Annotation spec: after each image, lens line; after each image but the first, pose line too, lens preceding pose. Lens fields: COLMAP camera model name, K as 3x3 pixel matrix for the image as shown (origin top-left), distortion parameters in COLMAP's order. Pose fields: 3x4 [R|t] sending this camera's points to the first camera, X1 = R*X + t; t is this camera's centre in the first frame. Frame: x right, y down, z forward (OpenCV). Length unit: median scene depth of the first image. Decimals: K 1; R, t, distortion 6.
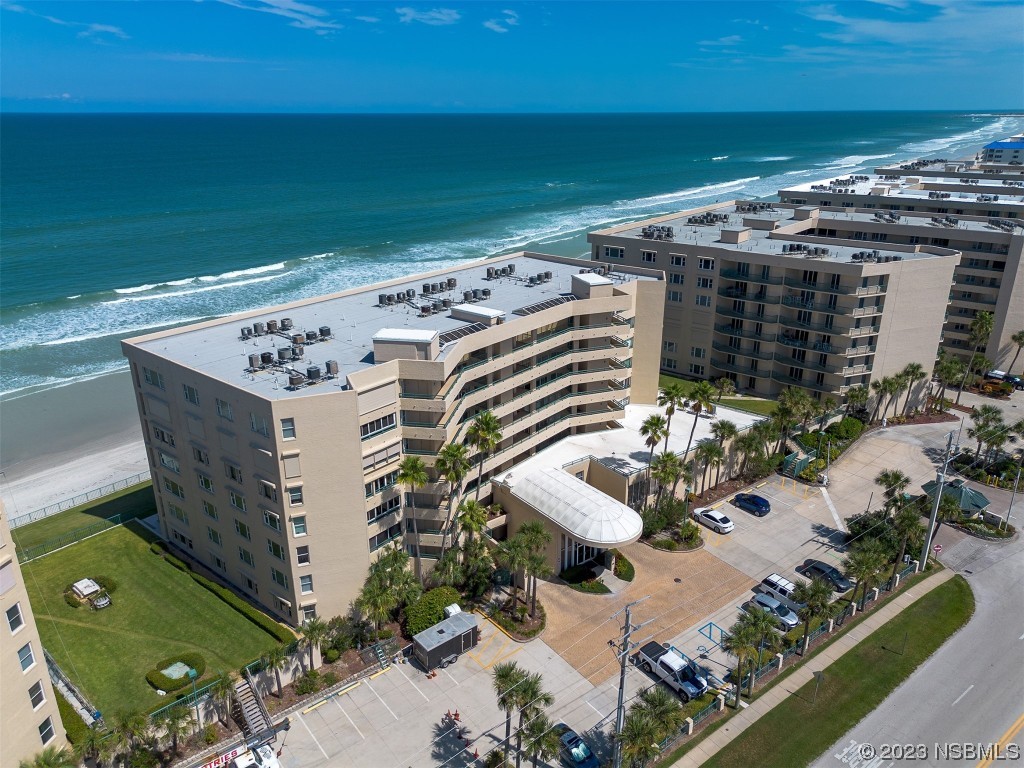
lens RADIAL K [[739.8, 0, 512.0], [0, 739.8, 384.0], [0, 0, 1]] dist [0.033694, -0.002806]
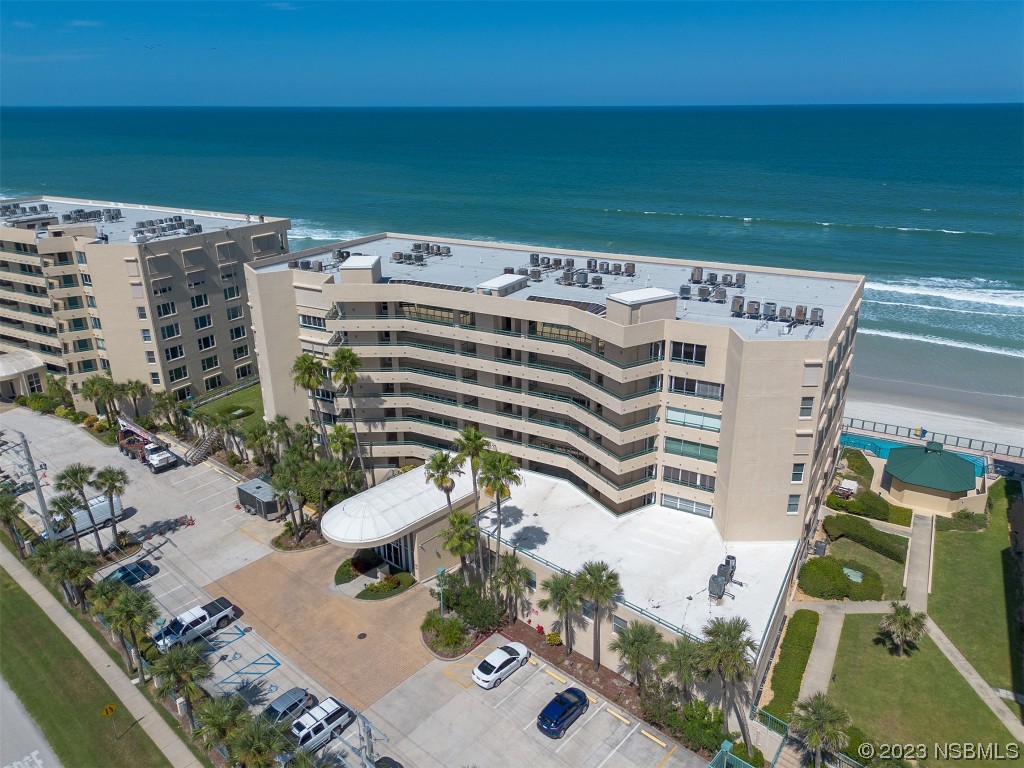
lens RADIAL K [[739.8, 0, 512.0], [0, 739.8, 384.0], [0, 0, 1]] dist [0.033694, -0.002806]
pose [[0.175672, 0.348131, -0.920839, 1.009044], [-0.337673, 0.899947, 0.275813, -0.289988], [0.924725, 0.262490, 0.275650, 0.957803]]
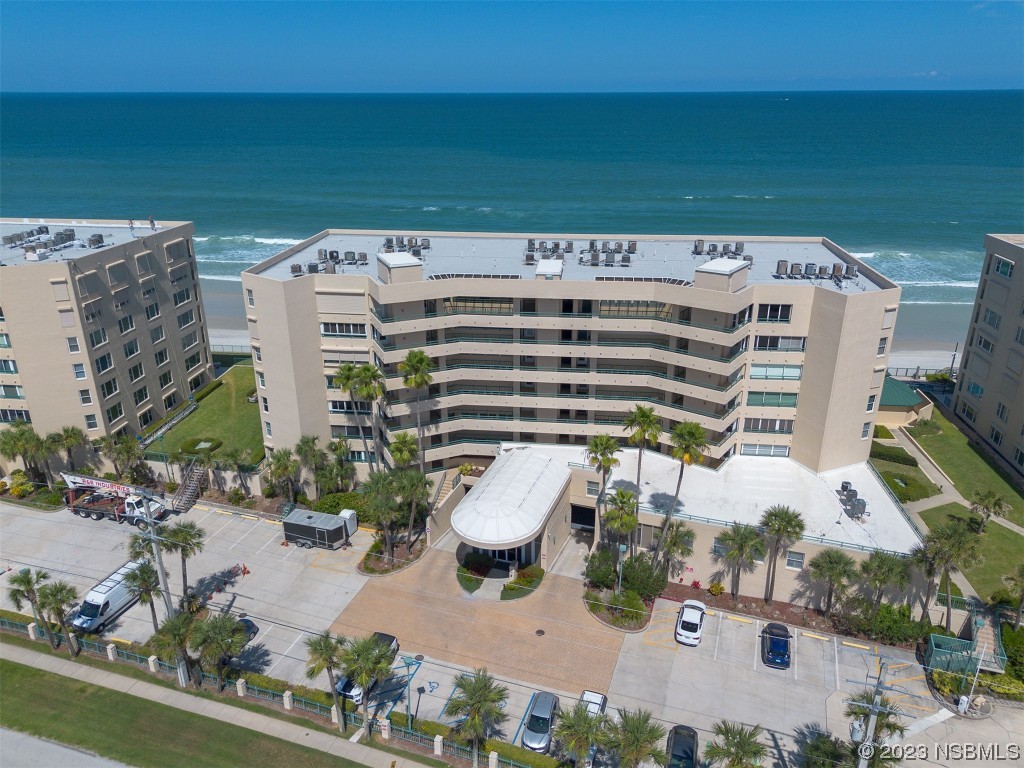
lens RADIAL K [[739.8, 0, 512.0], [0, 739.8, 384.0], [0, 0, 1]] dist [0.033694, -0.002806]
pose [[0.530454, 0.310357, -0.788858, 0.846115], [-0.291005, 0.940690, 0.174410, -0.132179], [0.796200, 0.137045, 0.589308, 0.533224]]
